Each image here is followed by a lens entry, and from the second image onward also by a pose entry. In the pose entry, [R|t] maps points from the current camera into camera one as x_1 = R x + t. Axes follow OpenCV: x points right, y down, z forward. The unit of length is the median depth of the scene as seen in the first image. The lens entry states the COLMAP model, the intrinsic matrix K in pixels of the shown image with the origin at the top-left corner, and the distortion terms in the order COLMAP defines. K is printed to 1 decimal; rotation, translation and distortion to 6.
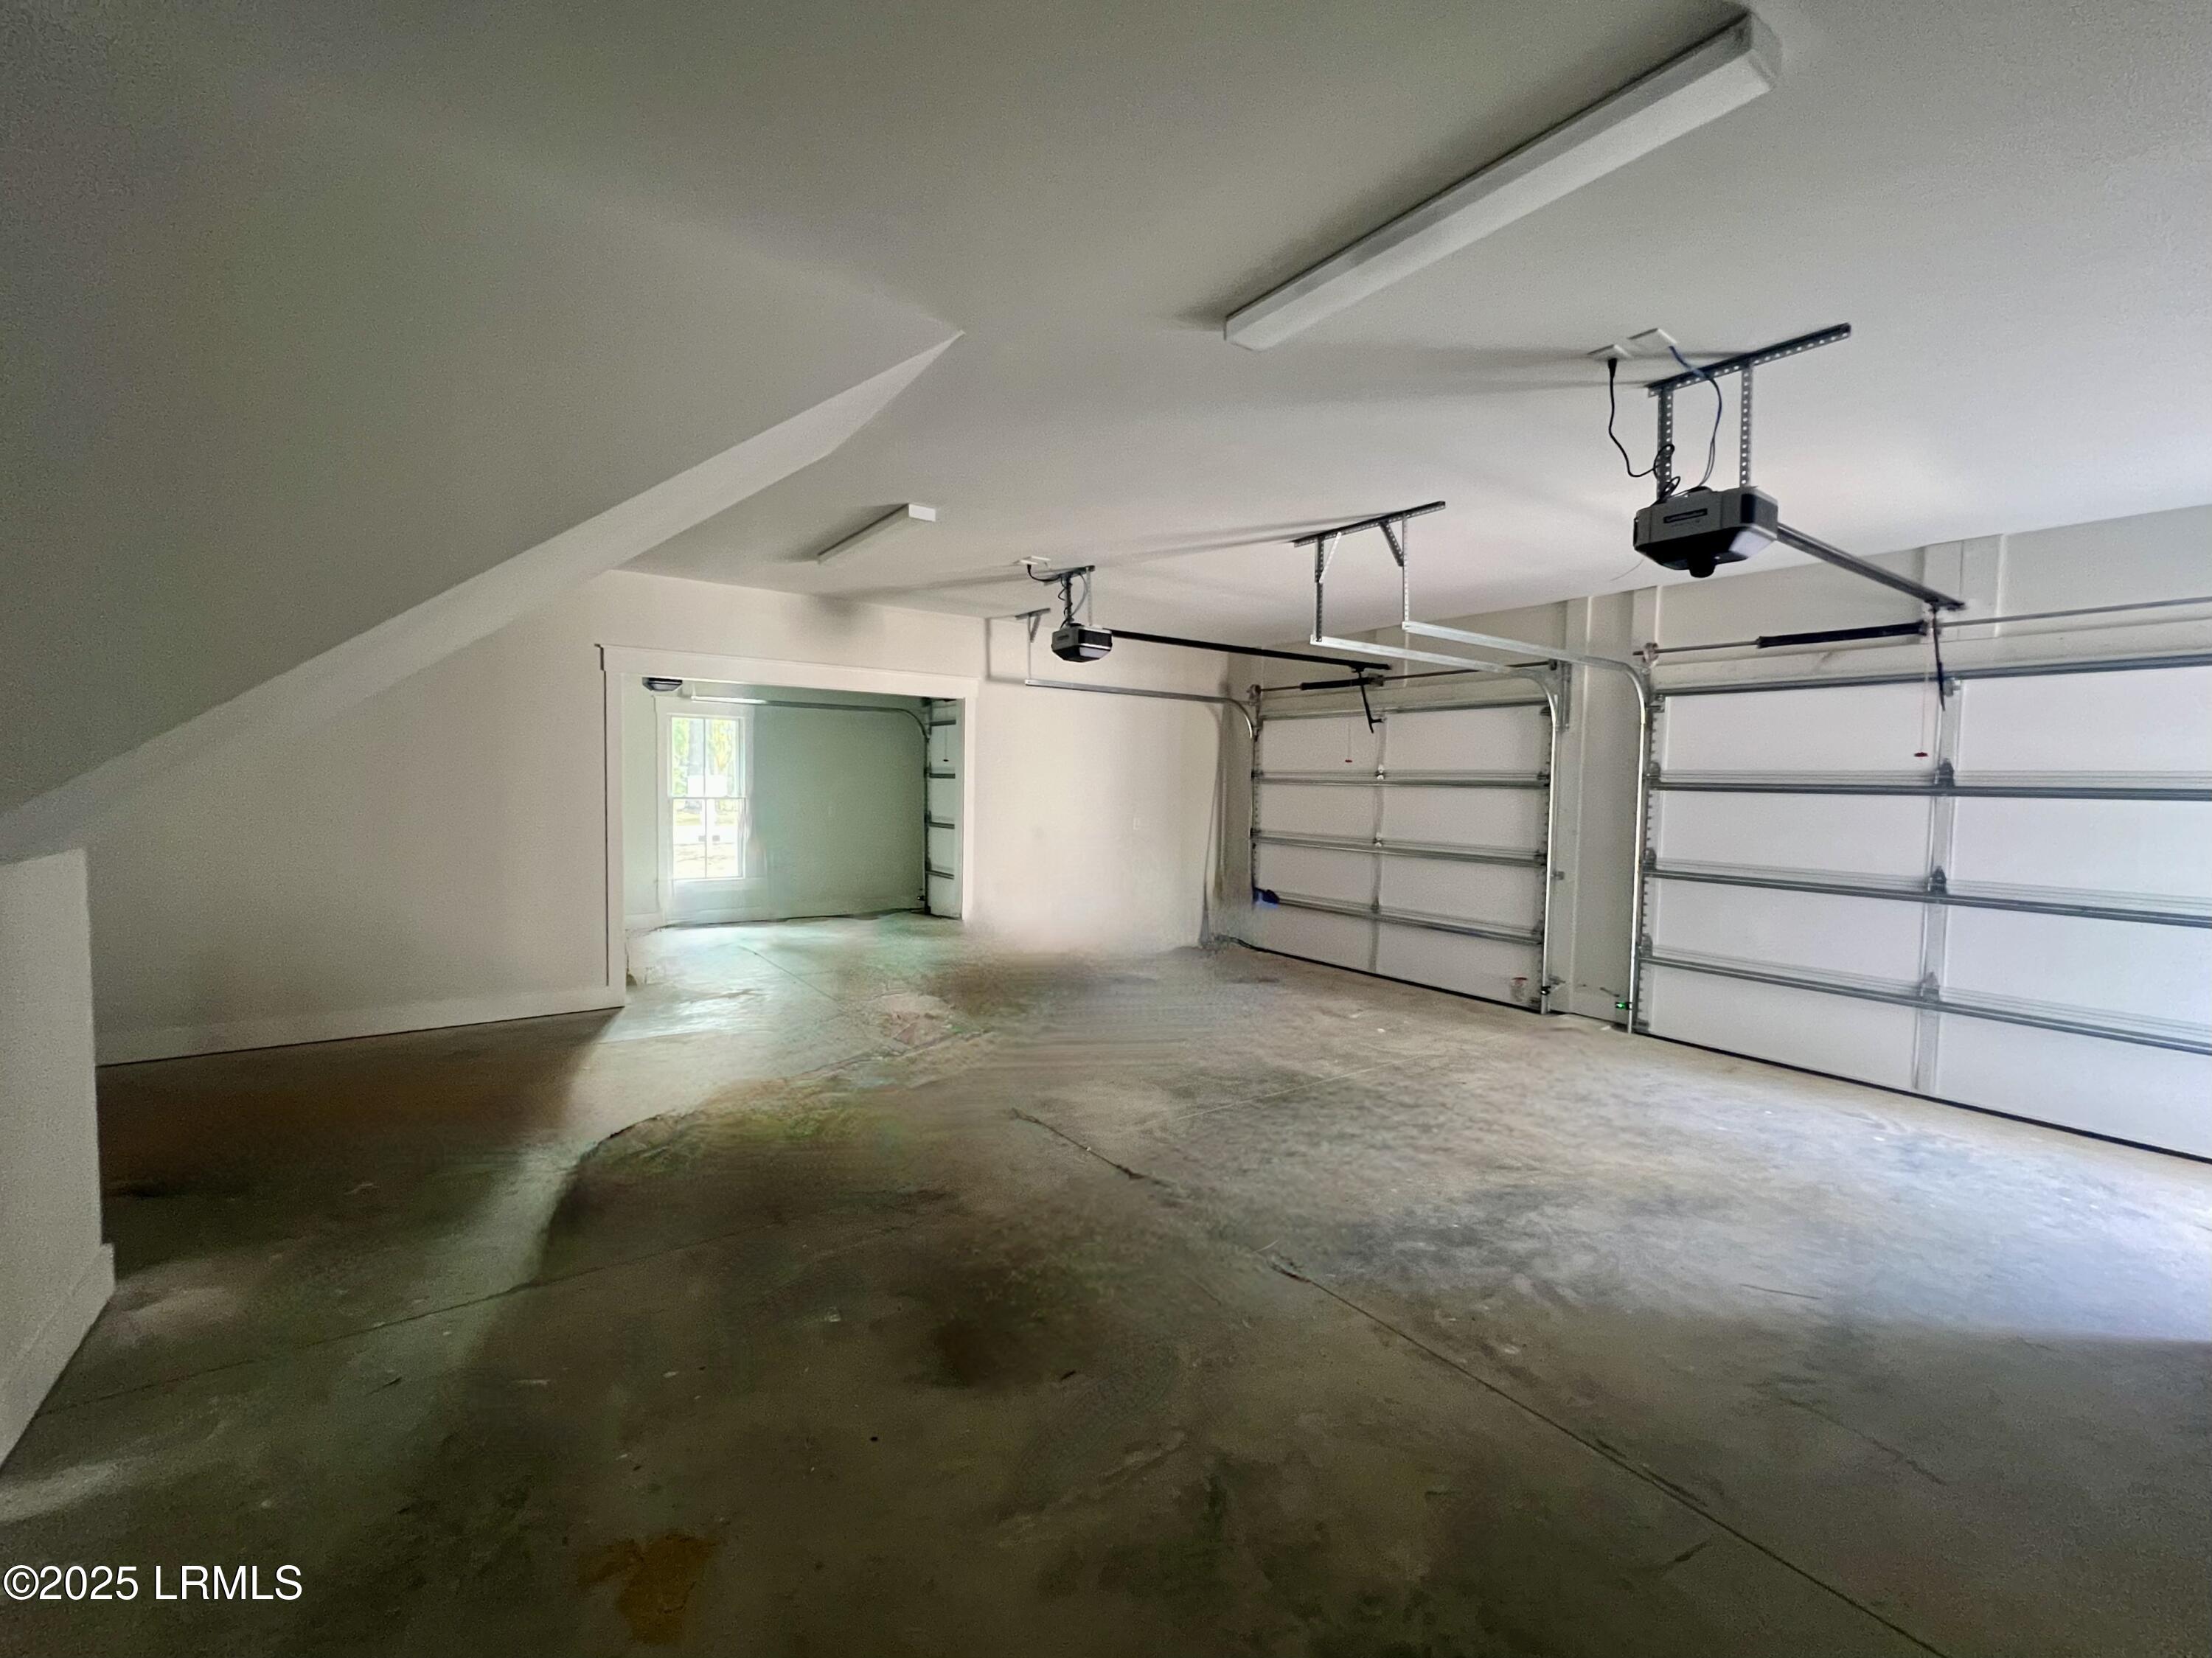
lens RADIAL K [[892.9, 0, 1103.8], [0, 892.9, 827.2], [0, 0, 1]] dist [0.000805, 0.000011]
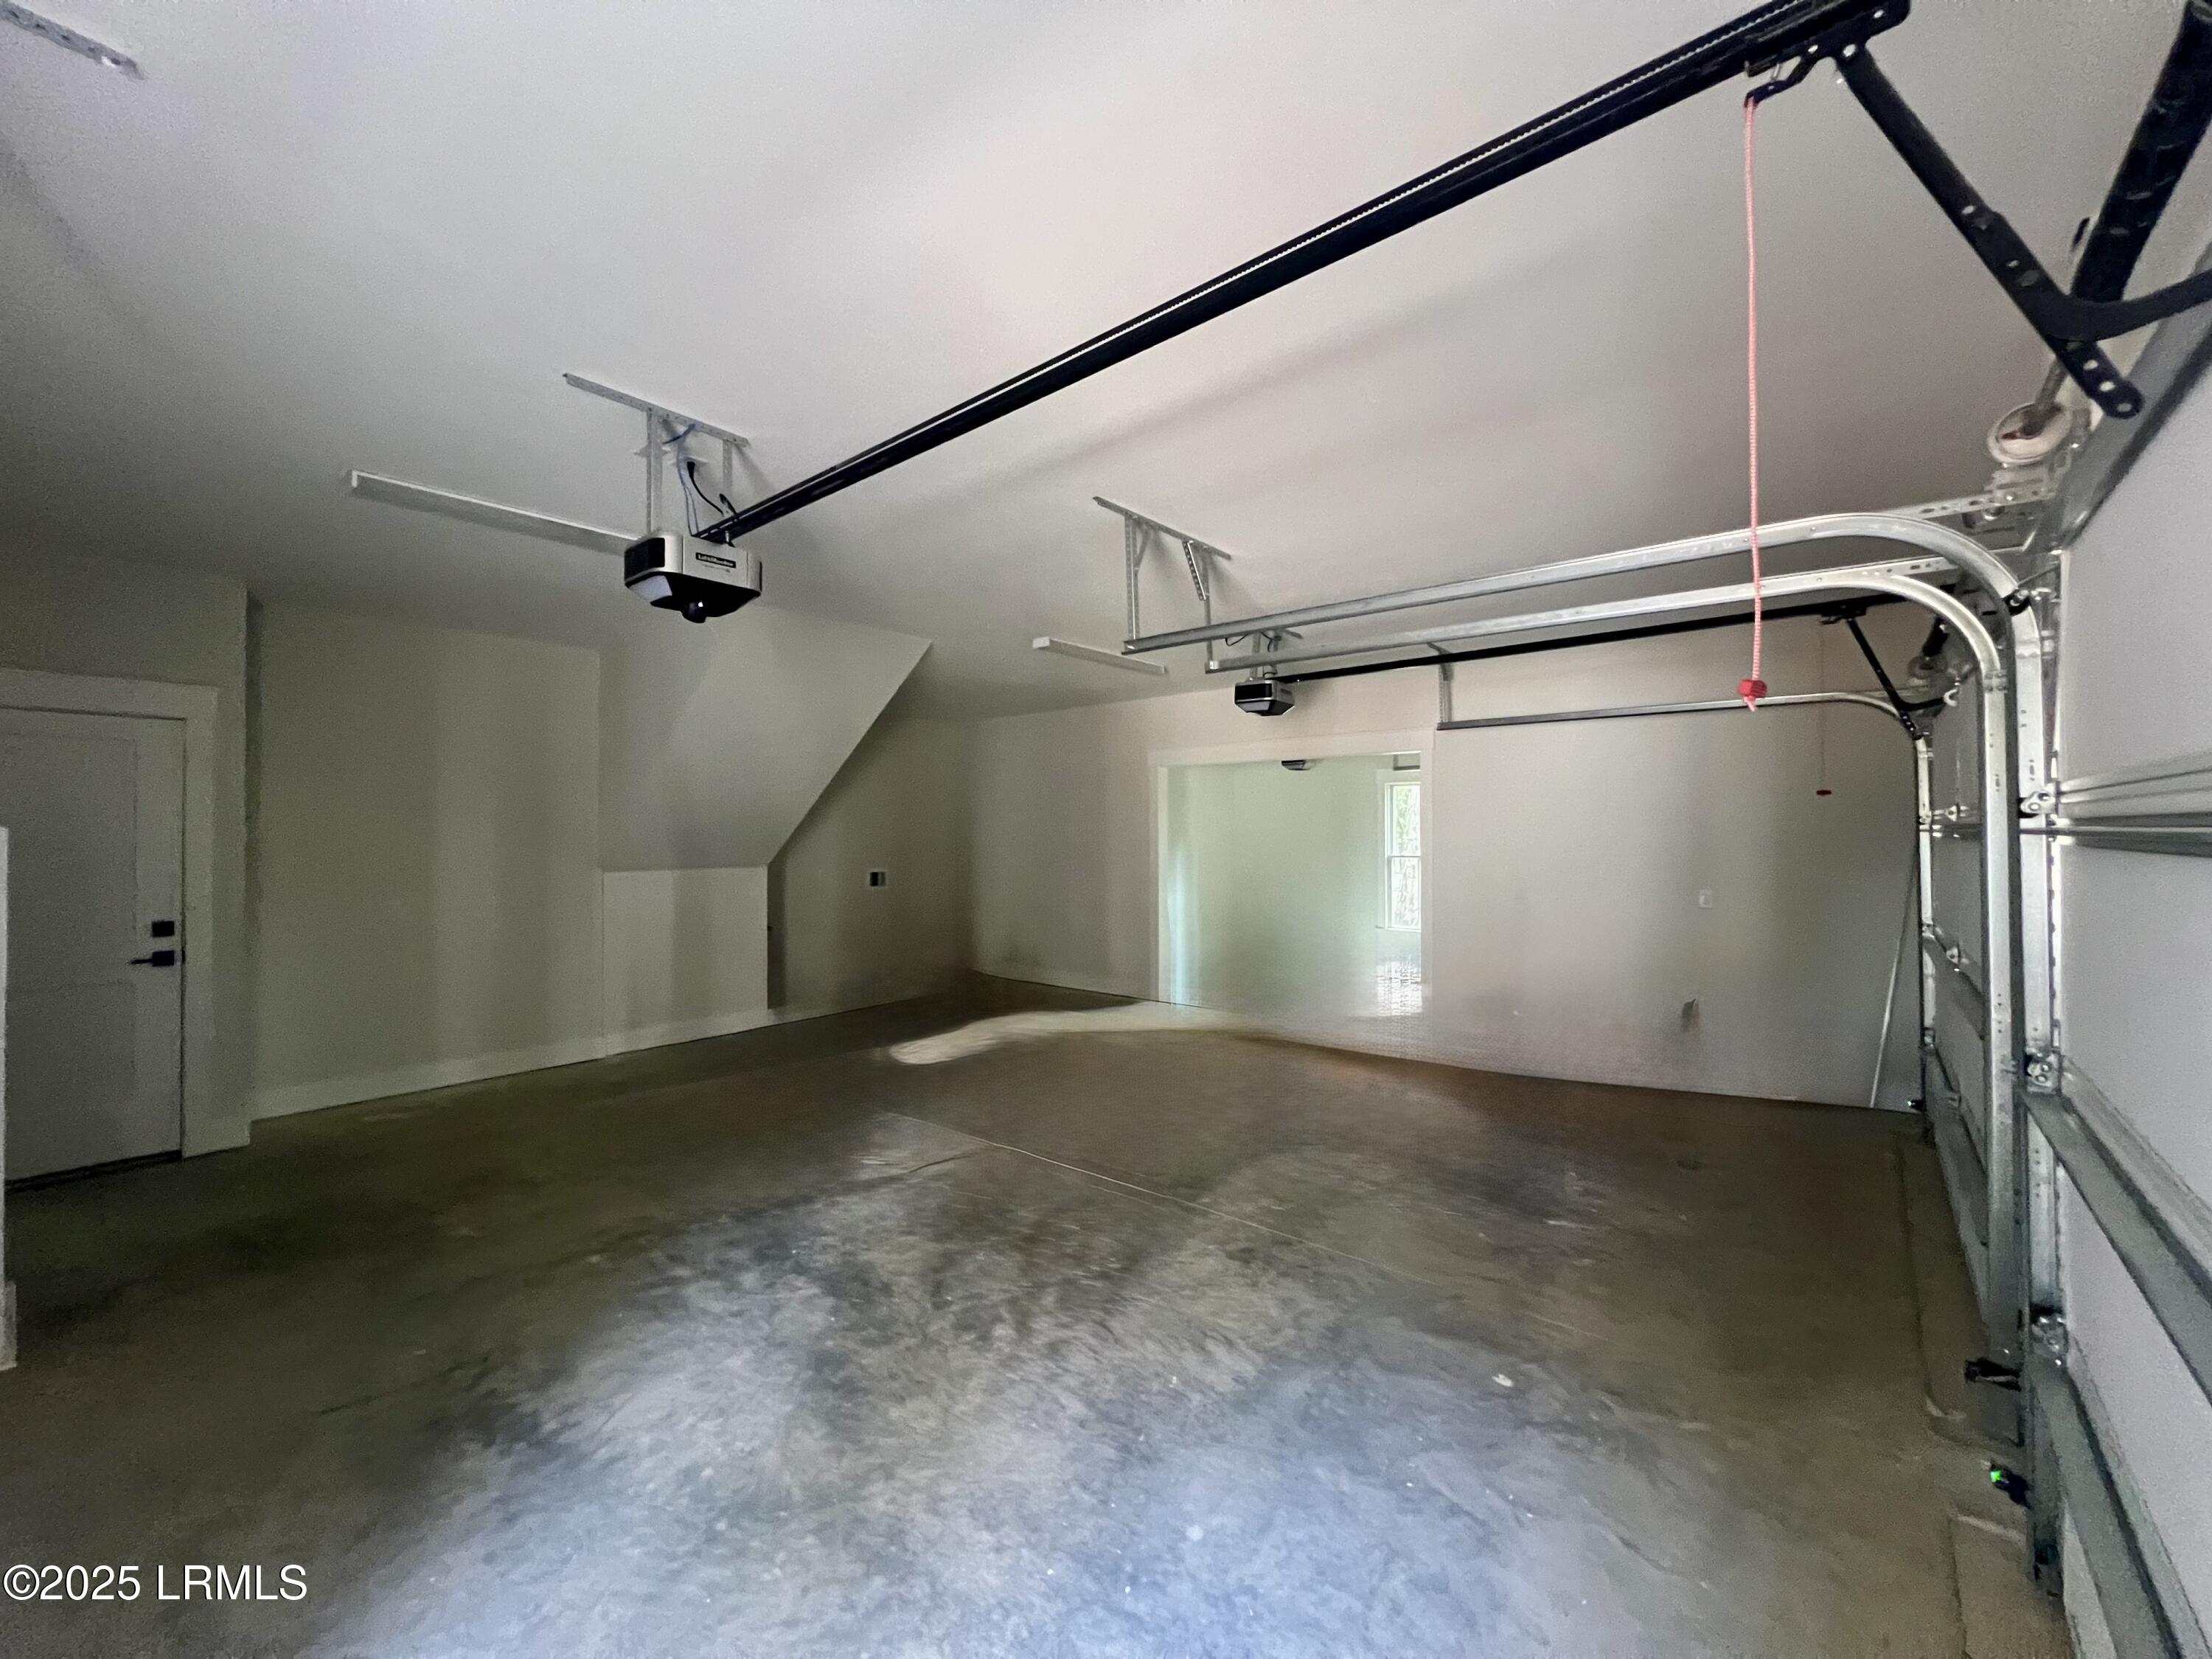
lens RADIAL K [[893.0, 0, 1105.2], [0, 893.0, 828.7], [0, 0, 1]] dist [0.000805, 0.000011]
pose [[0.247727, -0.022406, -0.968571, 1.469888], [-0.038113, 0.998733, -0.032852, -0.030495], [0.968080, 0.045053, 0.246560, 1.040449]]
